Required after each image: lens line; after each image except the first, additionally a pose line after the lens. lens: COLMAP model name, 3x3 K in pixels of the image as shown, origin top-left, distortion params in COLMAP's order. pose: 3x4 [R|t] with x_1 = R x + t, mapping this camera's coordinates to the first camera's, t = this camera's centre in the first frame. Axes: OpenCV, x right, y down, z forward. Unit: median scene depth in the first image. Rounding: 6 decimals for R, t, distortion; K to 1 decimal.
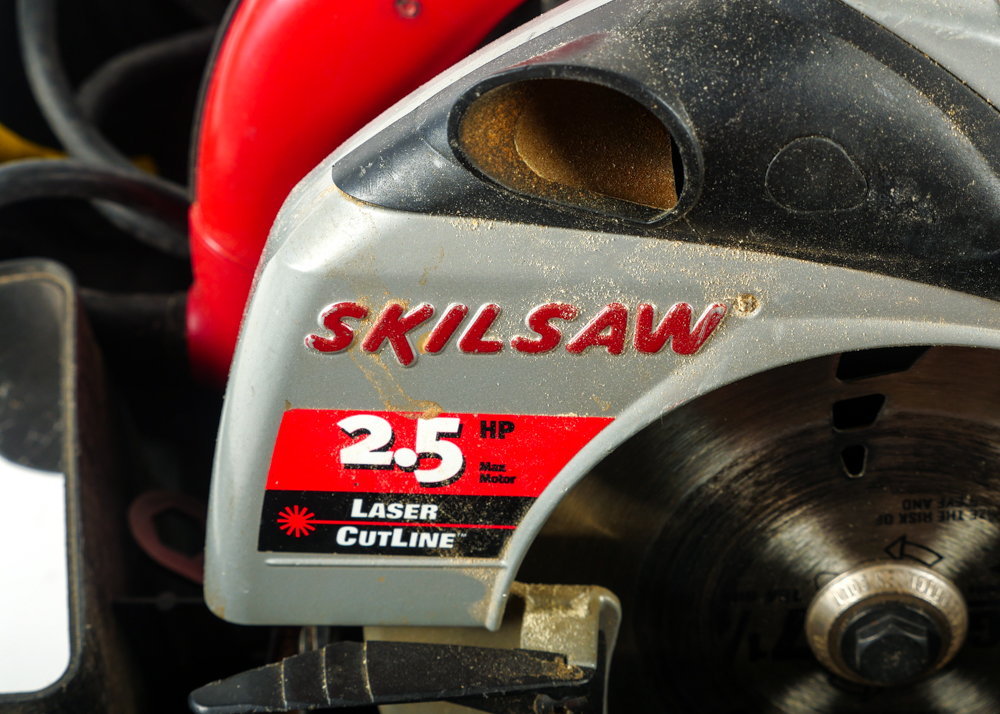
lens RADIAL K [[2139.5, 0, 500.0], [0, 2139.5, 357.0], [0, 0, 1]] dist [0.023742, 0.118208]
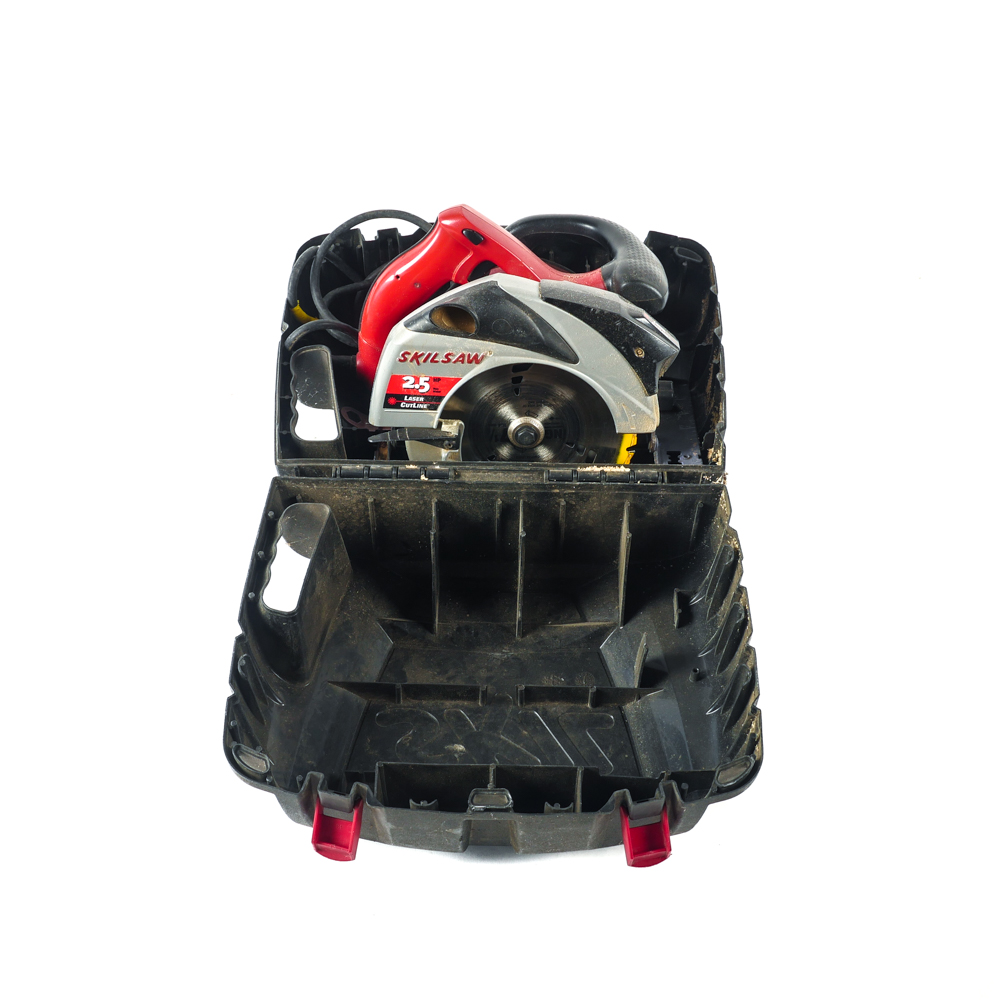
lens RADIAL K [[1616.4, 0, 497.5], [0, 1616.4, 523.3], [0, 0, 1]] dist [-0.017272, -0.013583]
pose [[0.998839, 0.019419, 0.044094, -0.018822], [-0.020681, 0.999384, 0.028337, 0.240604], [-0.043516, -0.029216, 0.998625, -2.499933]]
